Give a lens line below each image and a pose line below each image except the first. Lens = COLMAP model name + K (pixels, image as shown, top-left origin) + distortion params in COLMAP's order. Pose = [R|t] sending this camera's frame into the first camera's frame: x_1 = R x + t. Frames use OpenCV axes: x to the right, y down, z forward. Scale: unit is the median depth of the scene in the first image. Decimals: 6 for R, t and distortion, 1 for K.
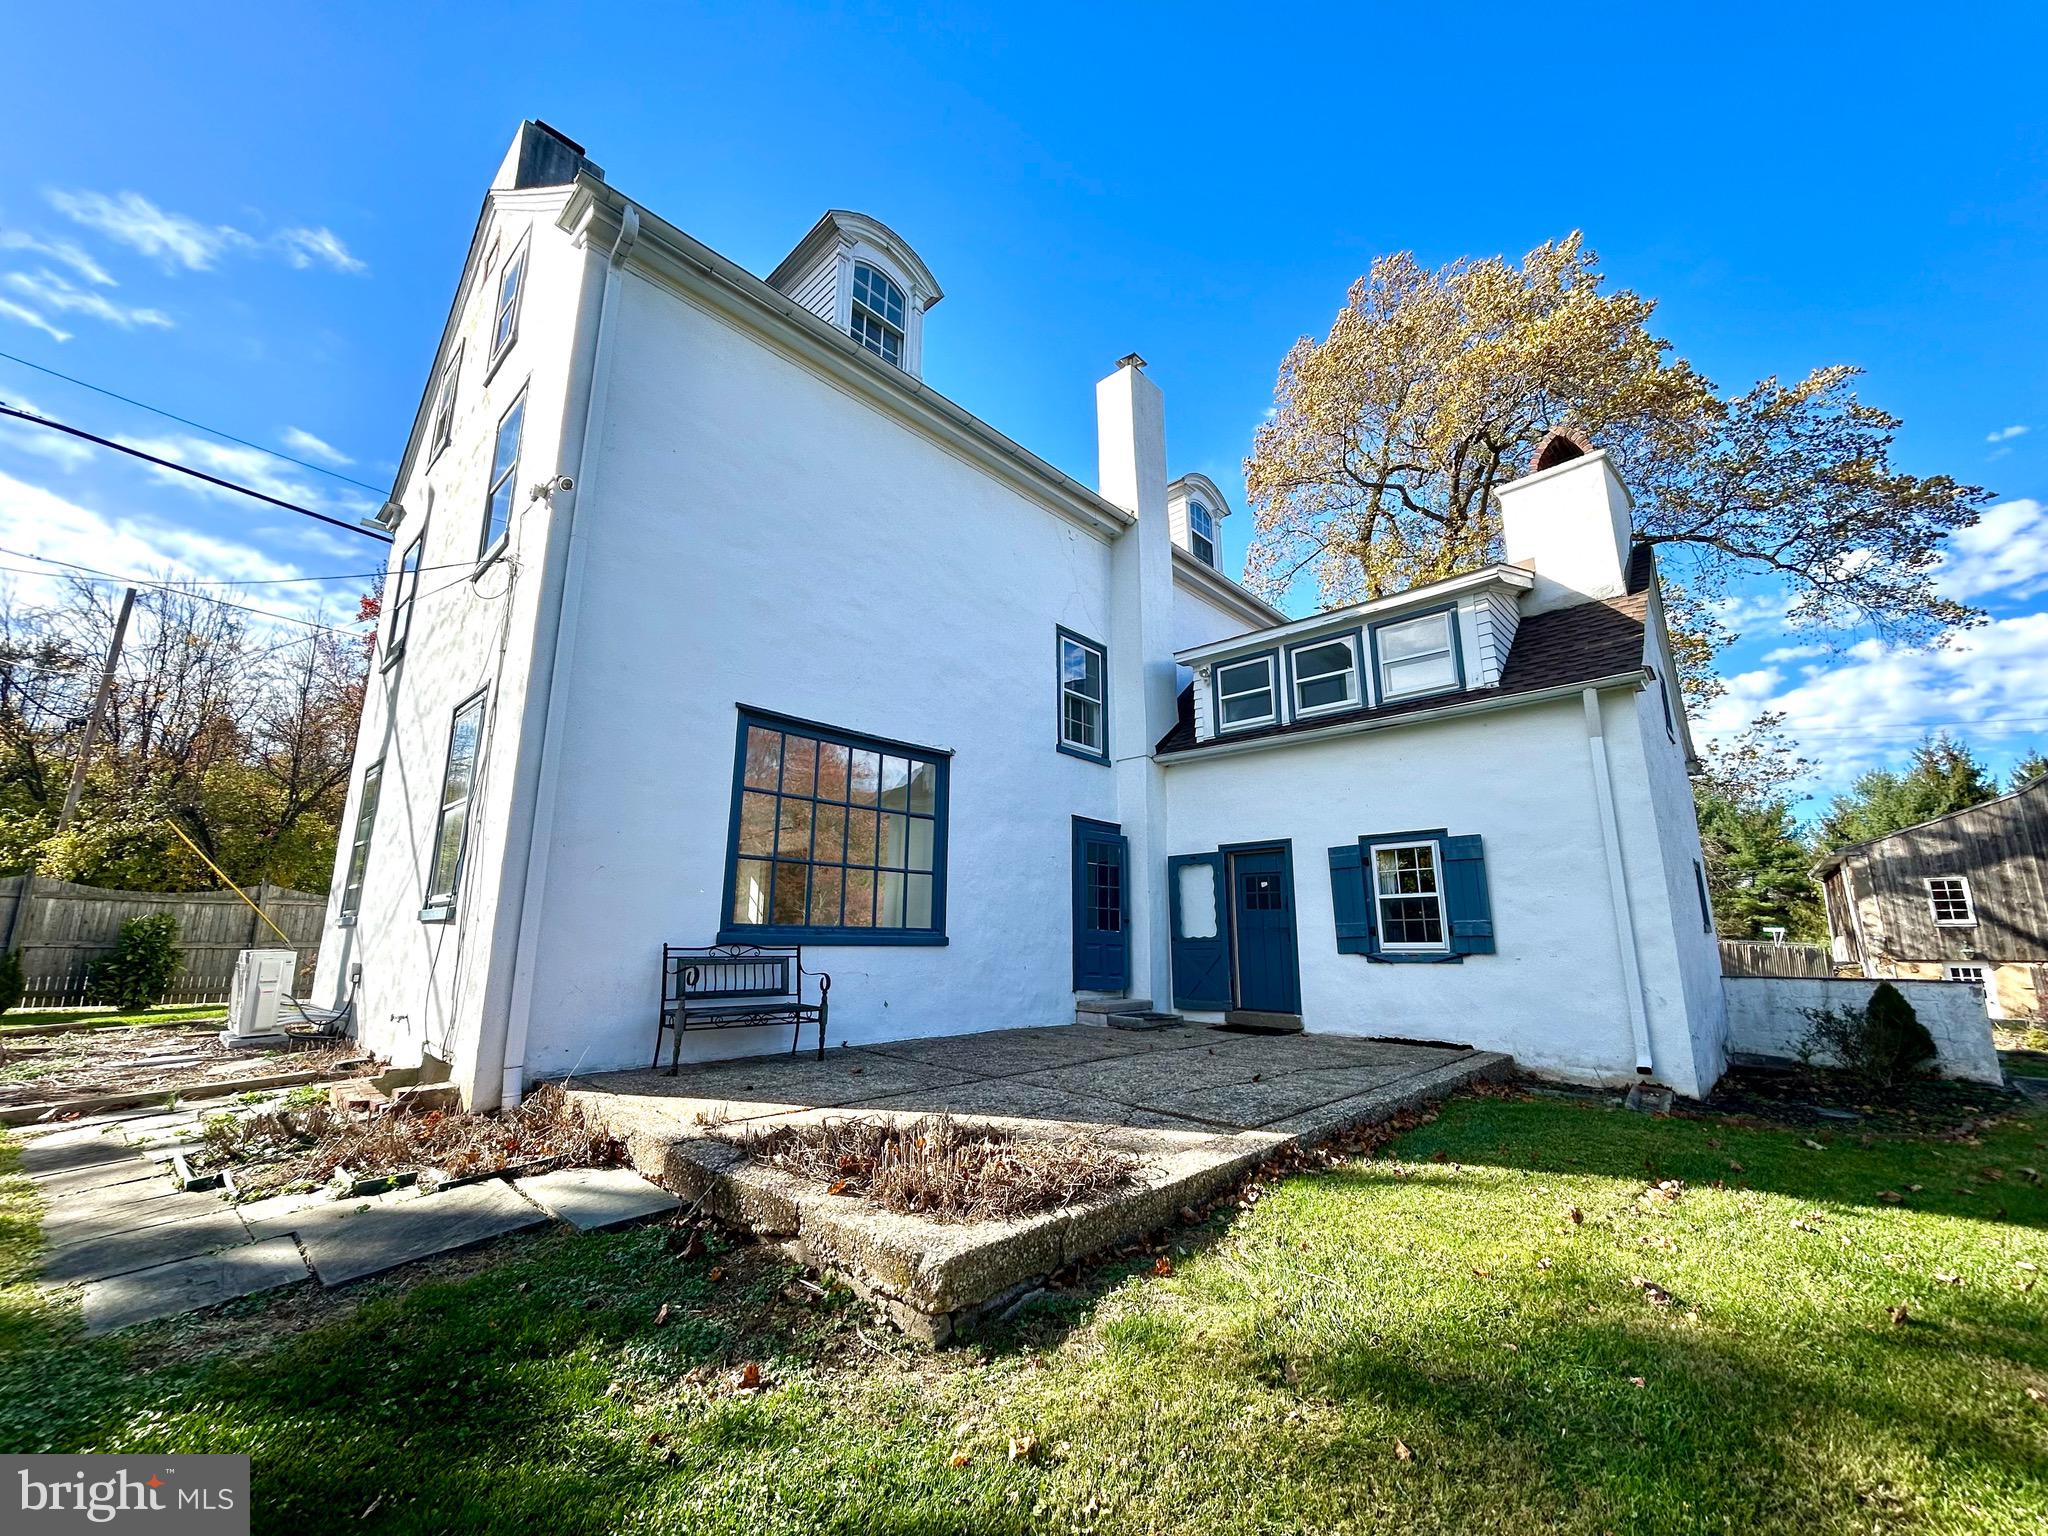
lens RADIAL K [[826.2, 0, 1022.5], [0, 826.2, 767.0], [0, 0, 1]] dist [-0.004416, 0.001381]
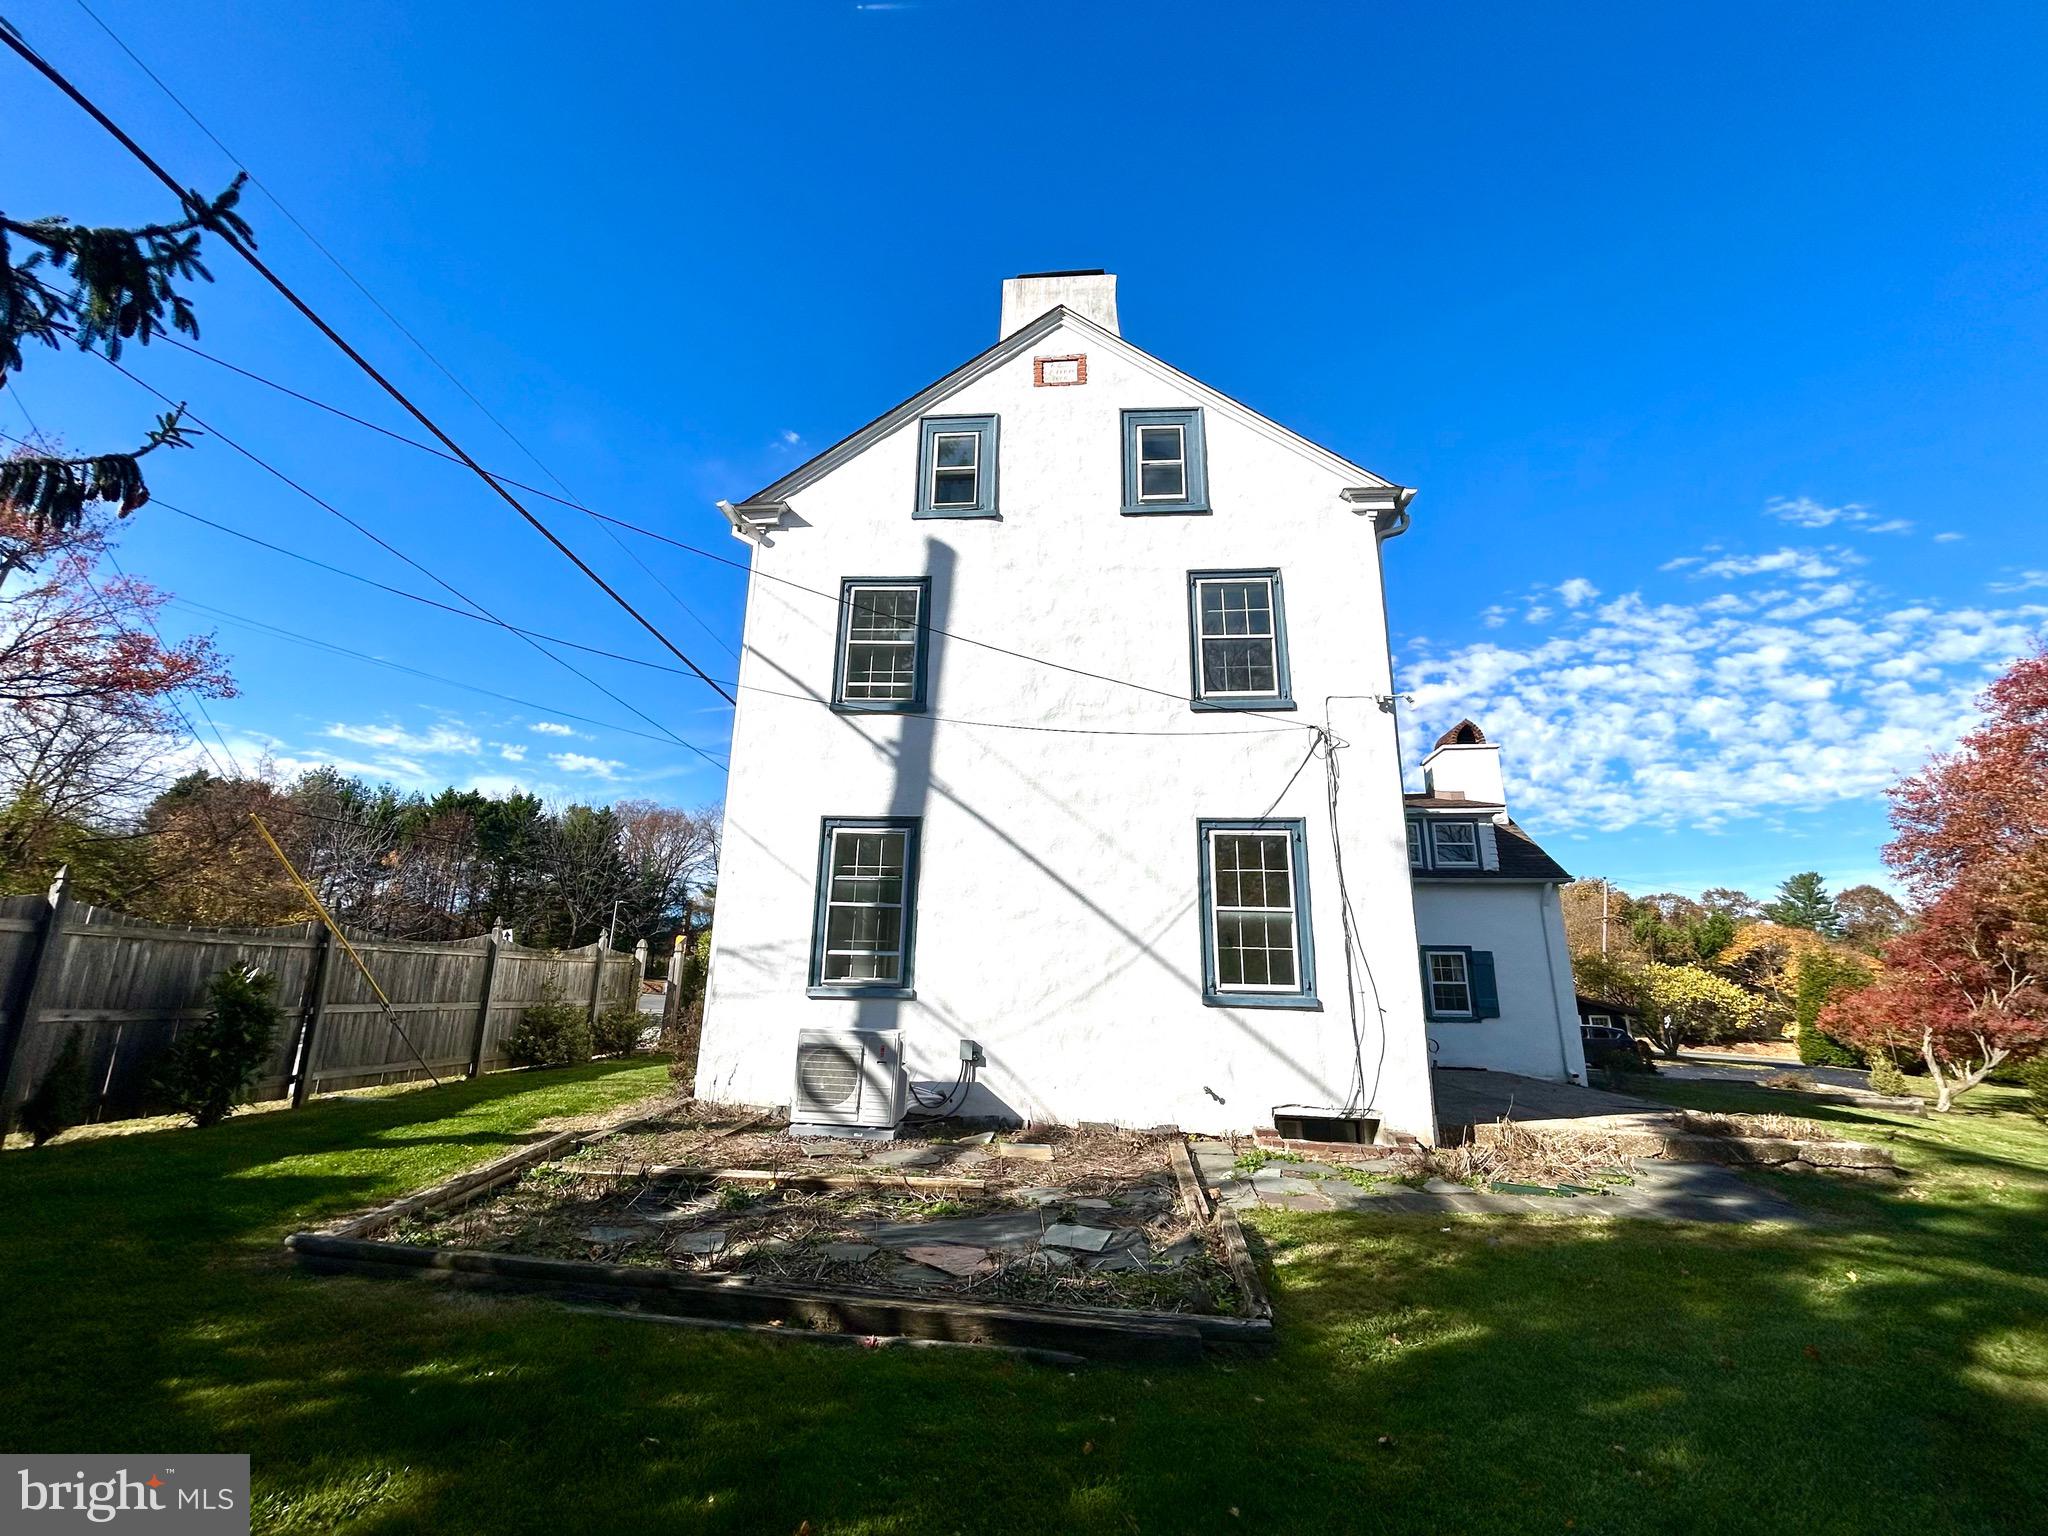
lens RADIAL K [[826.2, 0, 1026.6], [0, 826.2, 775.1], [0, 0, 1]] dist [-0.004416, 0.001381]
pose [[0.770728, 0.169992, 0.614069, -1.171201], [-0.144082, 0.985288, -0.091917, 0.010411], [-0.620660, -0.017633, 0.783882, 0.171211]]
